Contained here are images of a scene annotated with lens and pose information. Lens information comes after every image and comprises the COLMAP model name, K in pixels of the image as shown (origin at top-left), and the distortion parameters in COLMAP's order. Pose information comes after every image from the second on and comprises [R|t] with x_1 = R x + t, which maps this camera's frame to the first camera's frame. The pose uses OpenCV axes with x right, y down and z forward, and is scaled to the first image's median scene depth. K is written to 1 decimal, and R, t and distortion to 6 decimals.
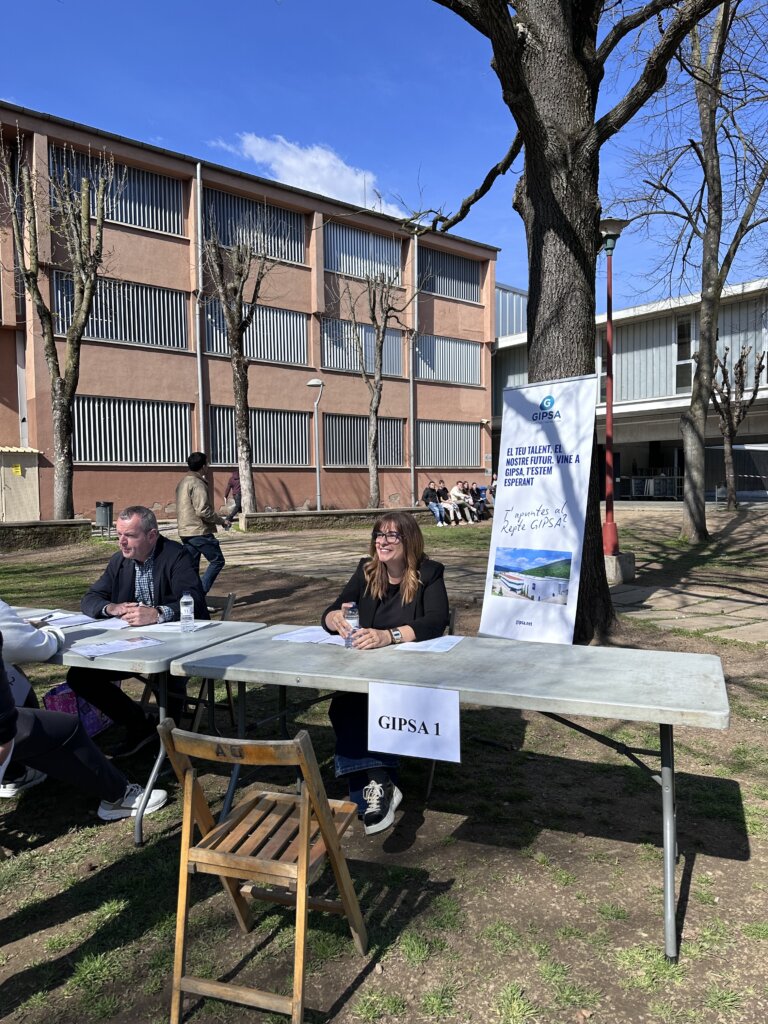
lens RADIAL K [[818.0, 0, 384.0], [0, 818.0, 512.0], [0, 0, 1]] dist [0.132065, -0.164749]
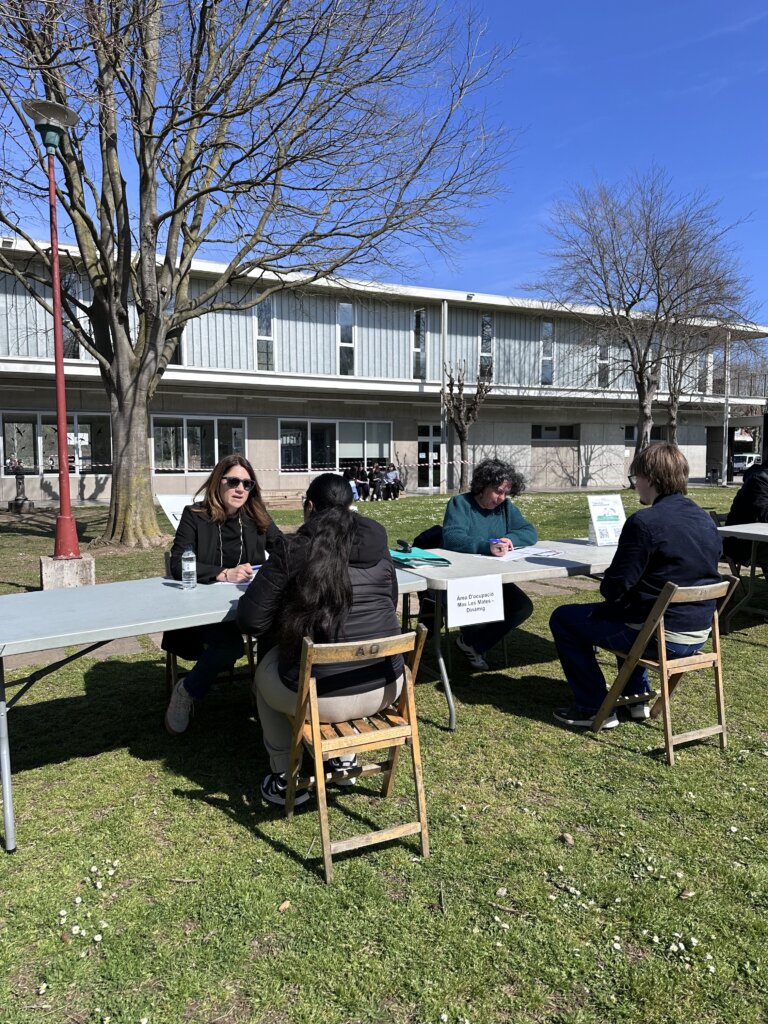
lens RADIAL K [[818.0, 0, 384.0], [0, 818.0, 512.0], [0, 0, 1]] dist [0.132065, -0.164749]
pose [[0.114326, -0.047915, 0.992287, -0.662674], [0.039476, 0.998266, 0.043655, -0.018280], [-0.992659, 0.034180, 0.116019, 0.869184]]
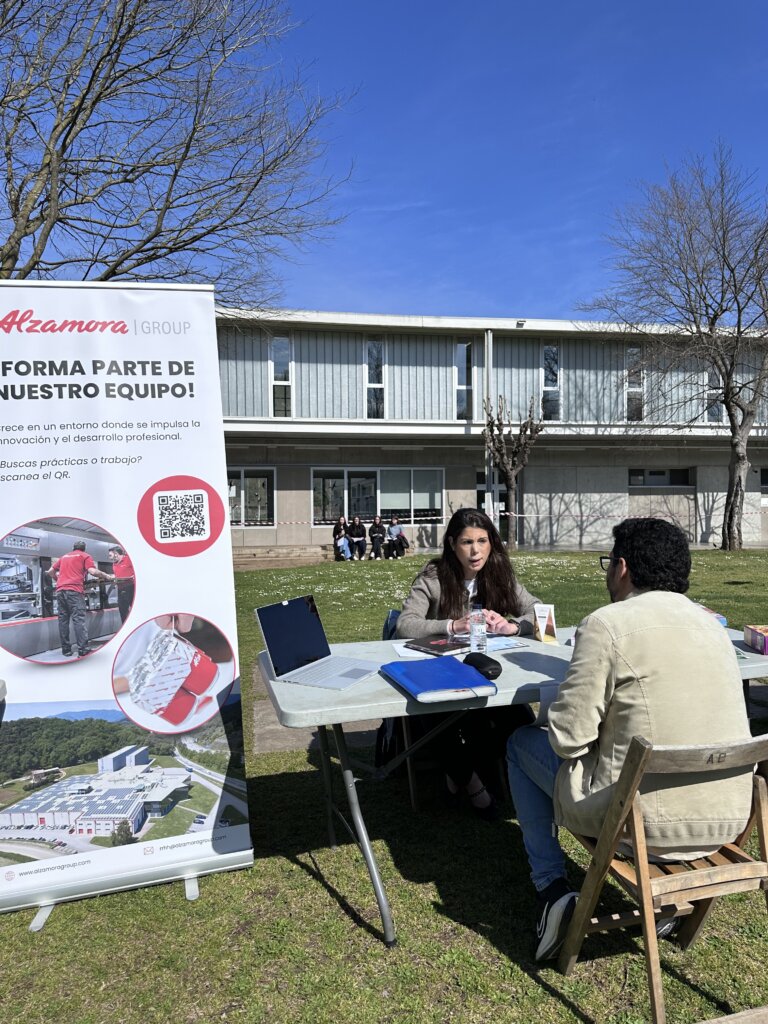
lens RADIAL K [[818.0, 0, 384.0], [0, 818.0, 512.0], [0, 0, 1]] dist [0.132065, -0.164749]
pose [[0.415595, 0.009949, 0.909495, -0.506736], [0.035285, 0.999011, -0.027051, -0.015257], [-0.908865, 0.043334, 0.414833, 0.671521]]
